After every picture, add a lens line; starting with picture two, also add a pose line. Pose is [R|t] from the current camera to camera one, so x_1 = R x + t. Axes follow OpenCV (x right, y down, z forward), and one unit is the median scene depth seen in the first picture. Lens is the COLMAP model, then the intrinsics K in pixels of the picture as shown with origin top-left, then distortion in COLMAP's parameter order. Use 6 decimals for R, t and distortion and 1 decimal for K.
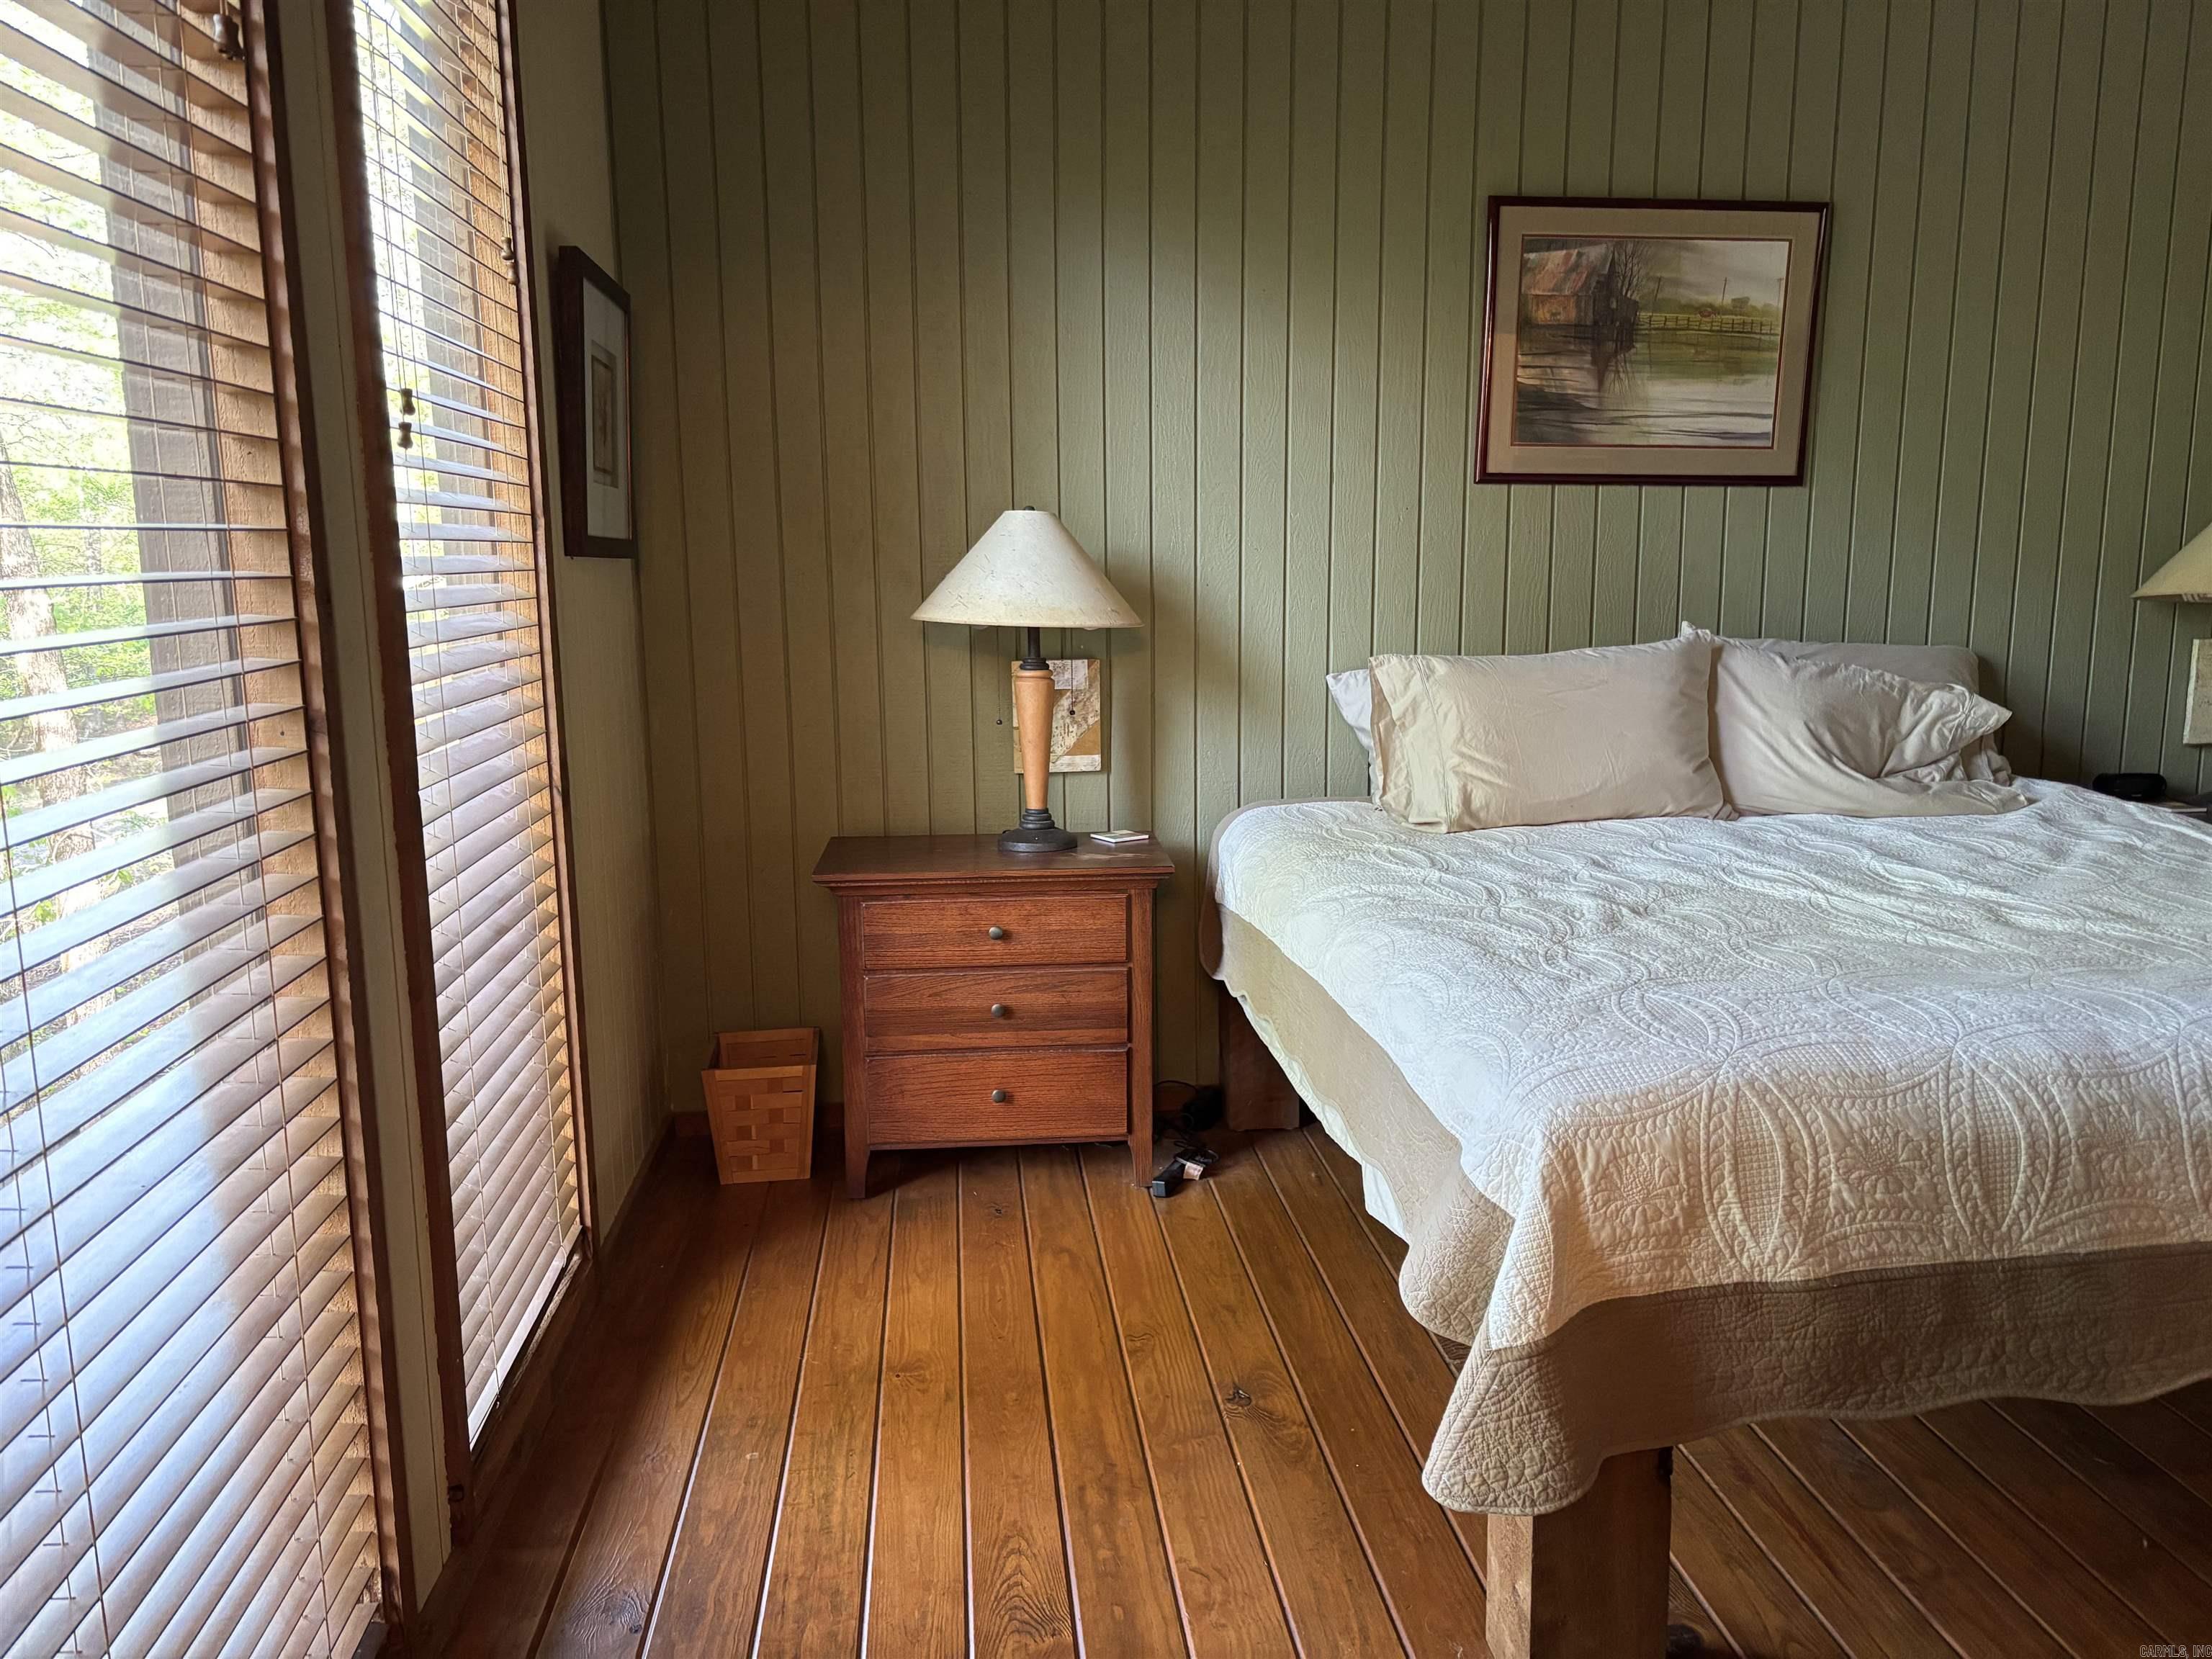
lens RADIAL K [[1687.1, 0, 1131.0], [0, 1687.1, 867.2], [0, 0, 1]] dist [0.056275, -0.051797]
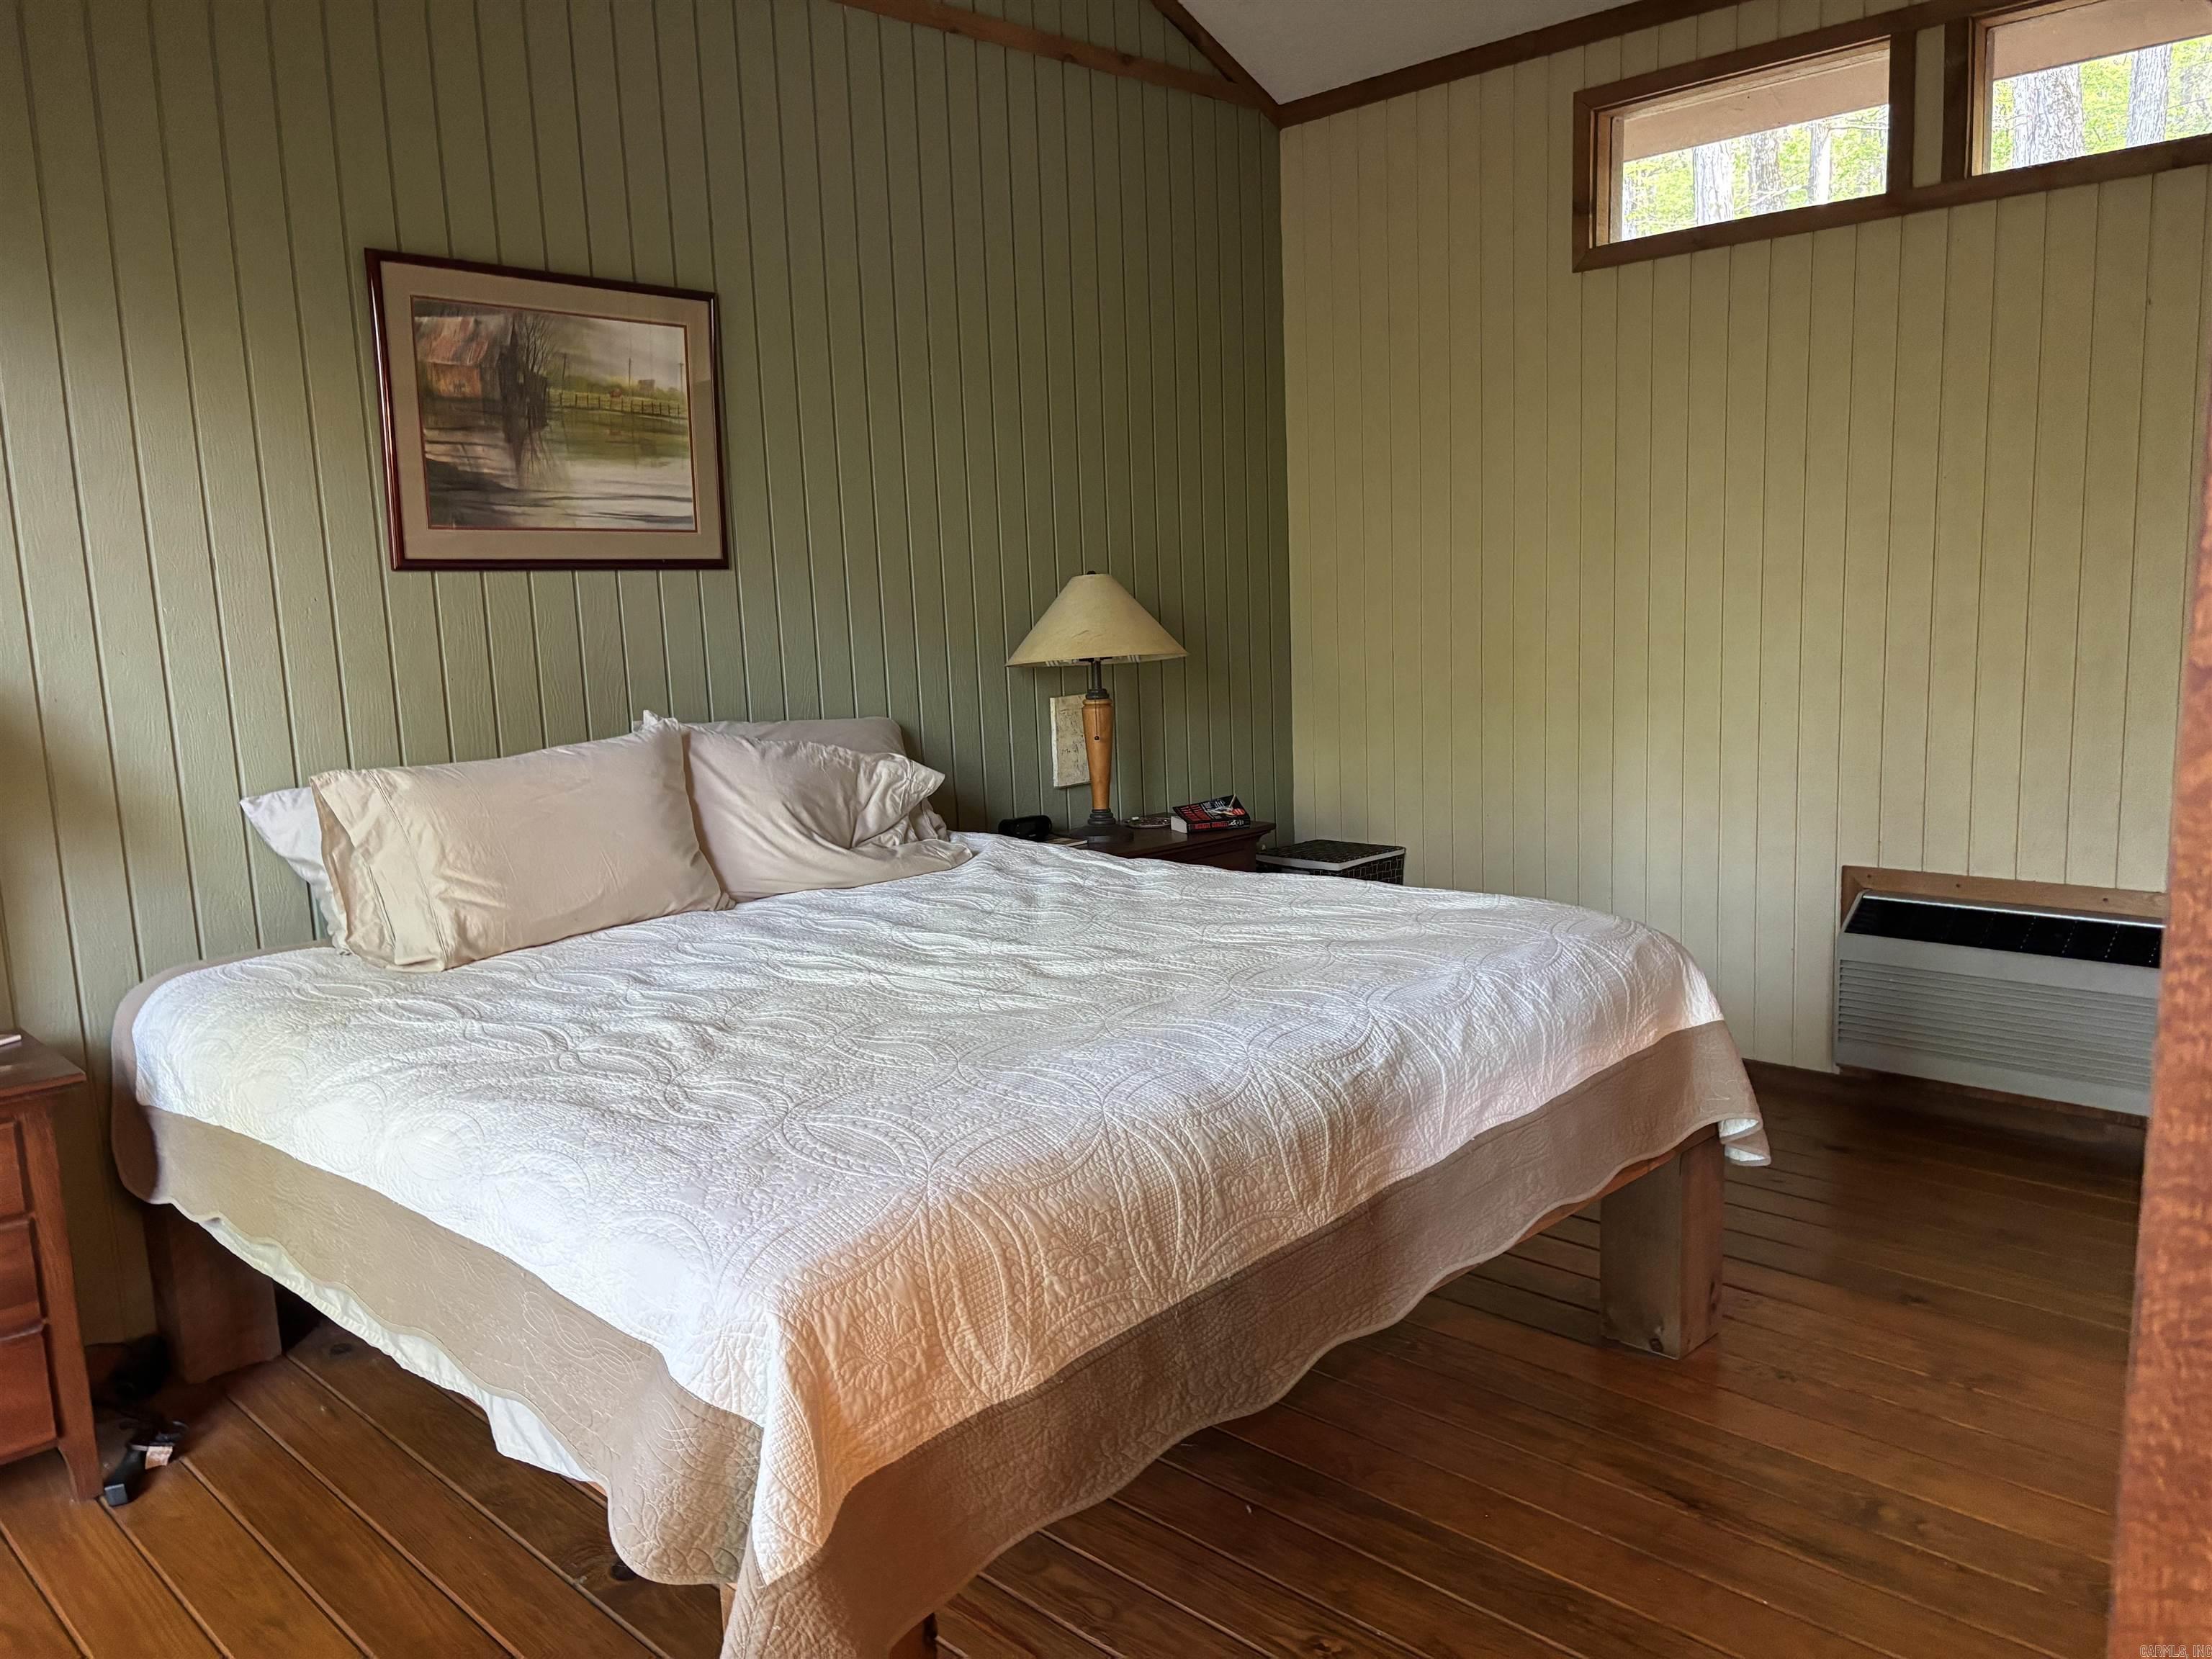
lens RADIAL K [[1687.1, 0, 1131.0], [0, 1687.1, 867.2], [0, 0, 1]] dist [0.056275, -0.051797]
pose [[0.785937, -0.124548, 0.605633, -0.055961], [0.151937, 0.988371, 0.006086, -0.023939], [-0.599348, 0.087235, 0.795721, 0.090226]]
